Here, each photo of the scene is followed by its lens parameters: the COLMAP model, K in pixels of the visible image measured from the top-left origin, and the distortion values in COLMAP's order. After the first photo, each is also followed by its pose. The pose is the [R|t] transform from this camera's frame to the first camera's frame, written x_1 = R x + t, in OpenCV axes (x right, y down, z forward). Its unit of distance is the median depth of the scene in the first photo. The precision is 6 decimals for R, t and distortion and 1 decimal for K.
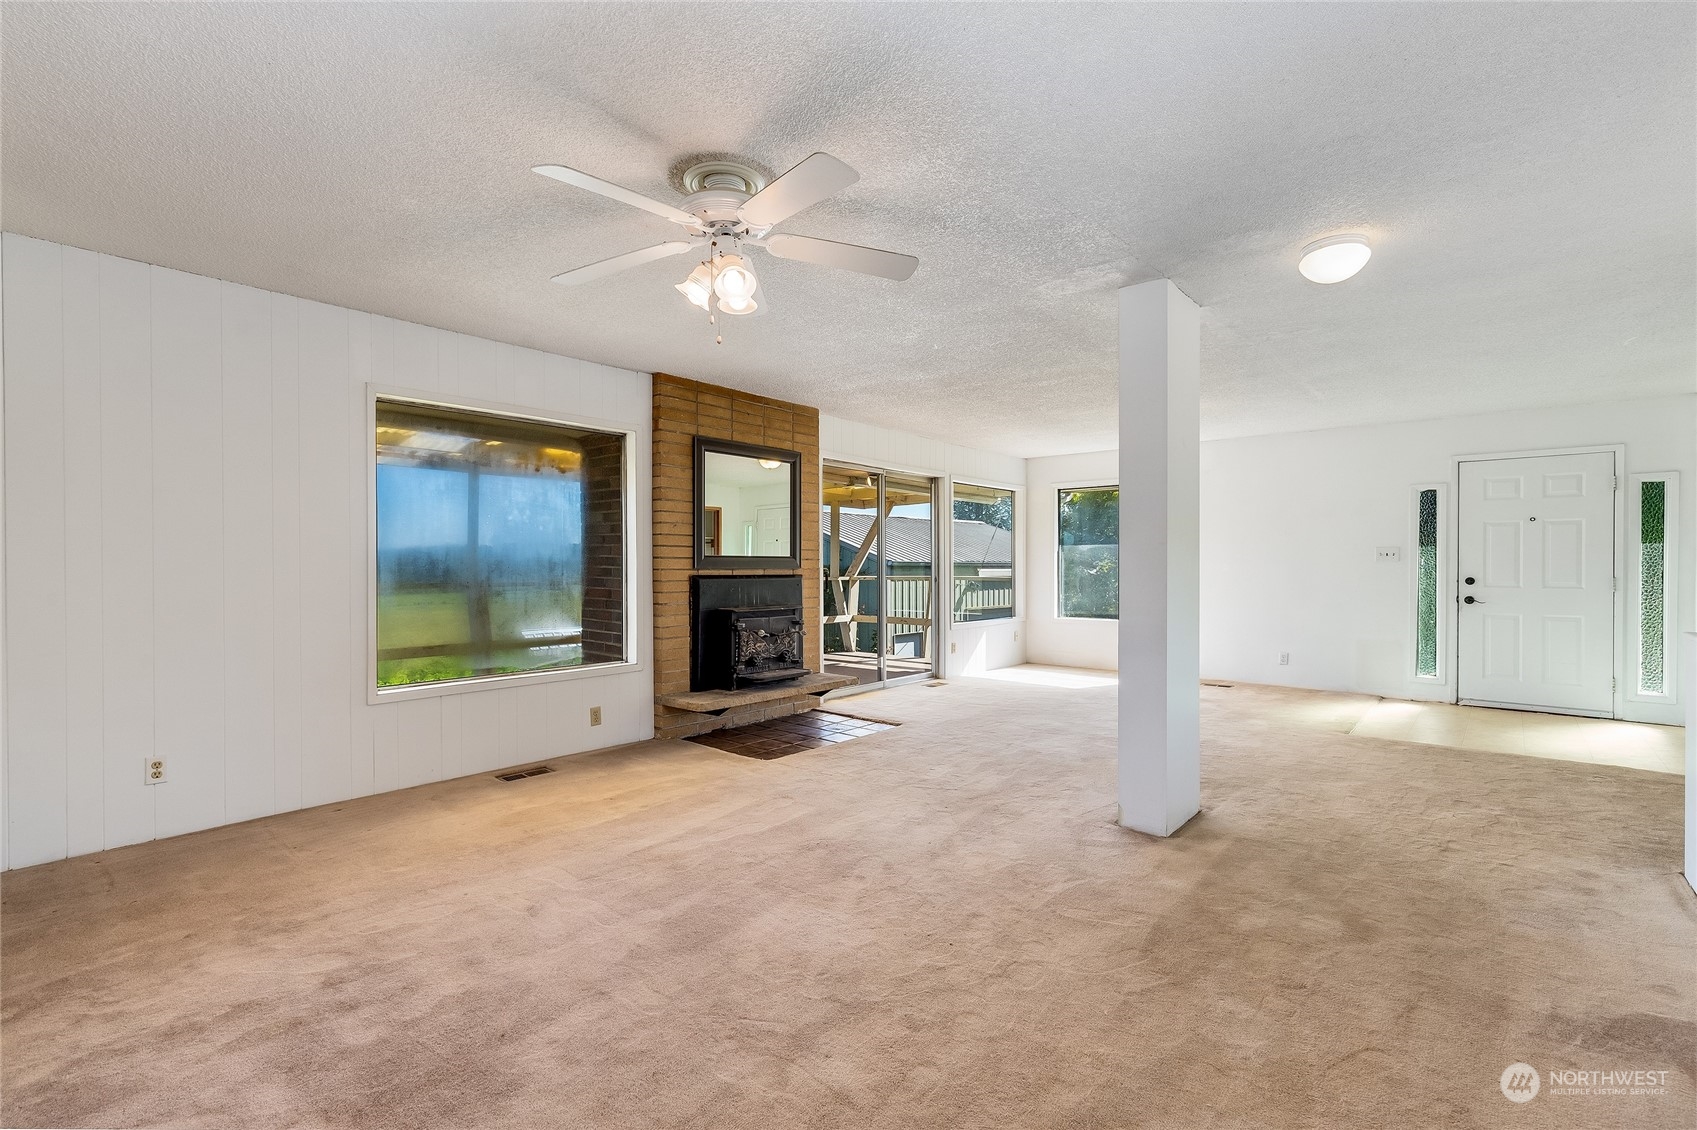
lens RADIAL K [[768.6, 0, 845.1], [0, 768.6, 570.7], [0, 0, 1]] dist [-0.000824, -0.000333]
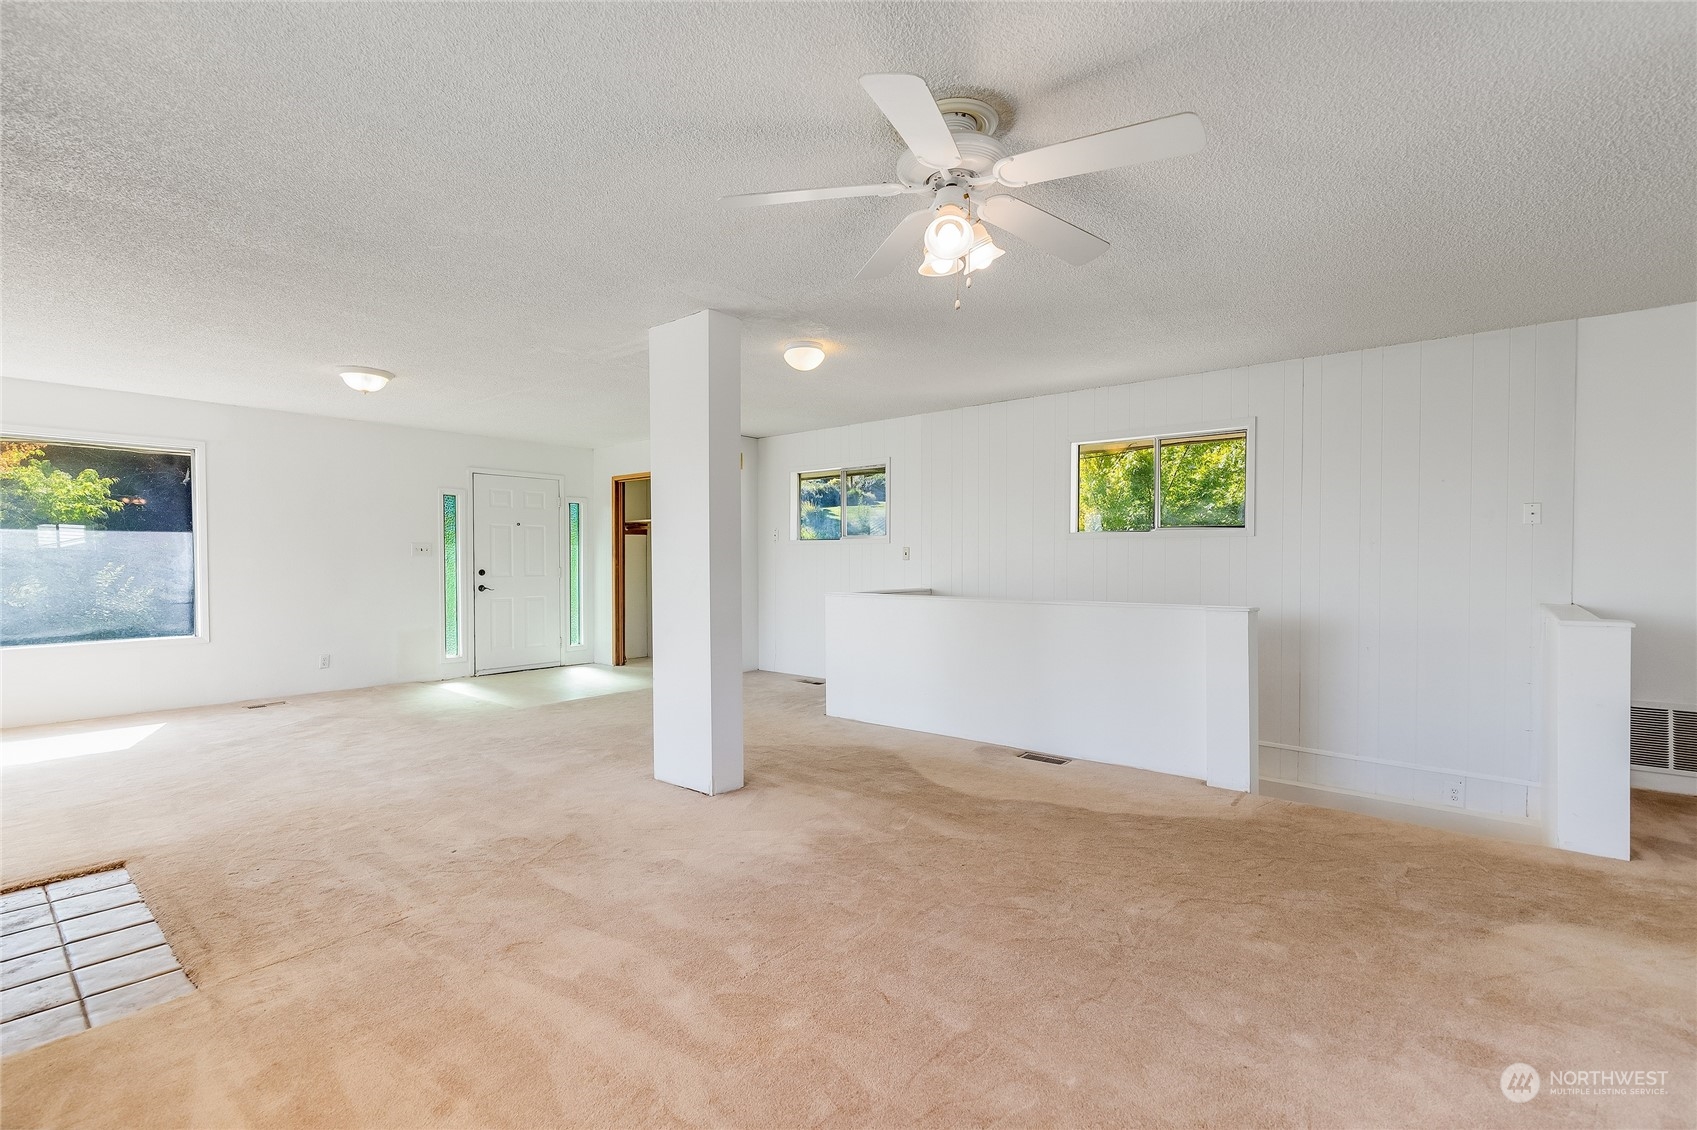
lens RADIAL K [[769.3, 0, 841.0], [0, 769.3, 558.8], [0, 0, 1]] dist [0.001322, -0.000174]
pose [[-0.007862, -0.000500, 0.999969, -0.492209], [0.009092, 0.999959, 0.000572, -0.004324], [-0.999928, 0.009096, -0.007857, 0.539200]]
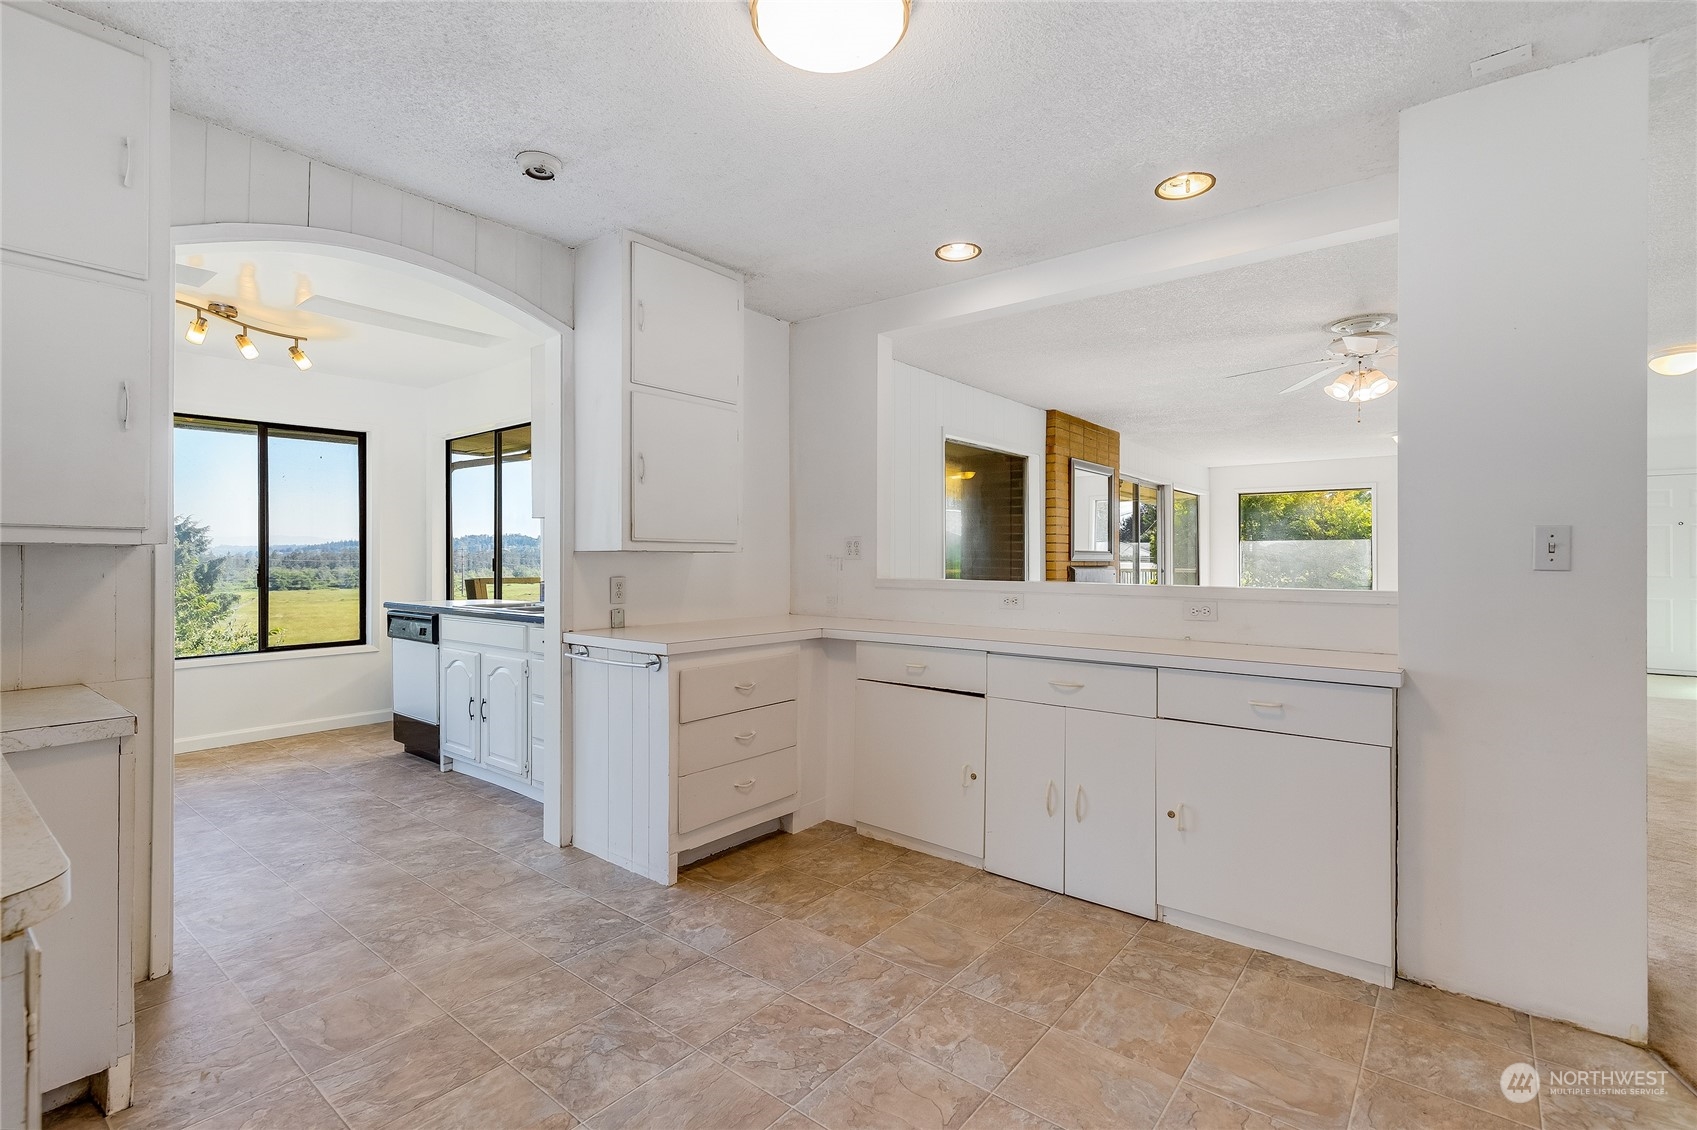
lens RADIAL K [[769.3, 0, 841.0], [0, 769.3, 558.8], [0, 0, 1]] dist [0.001322, -0.000174]
pose [[0.999999, 0.001194, 0.000310, -0.600474], [-0.001191, 0.999971, -0.007579, 0.005435], [-0.000319, 0.007578, 0.999971, -0.304738]]
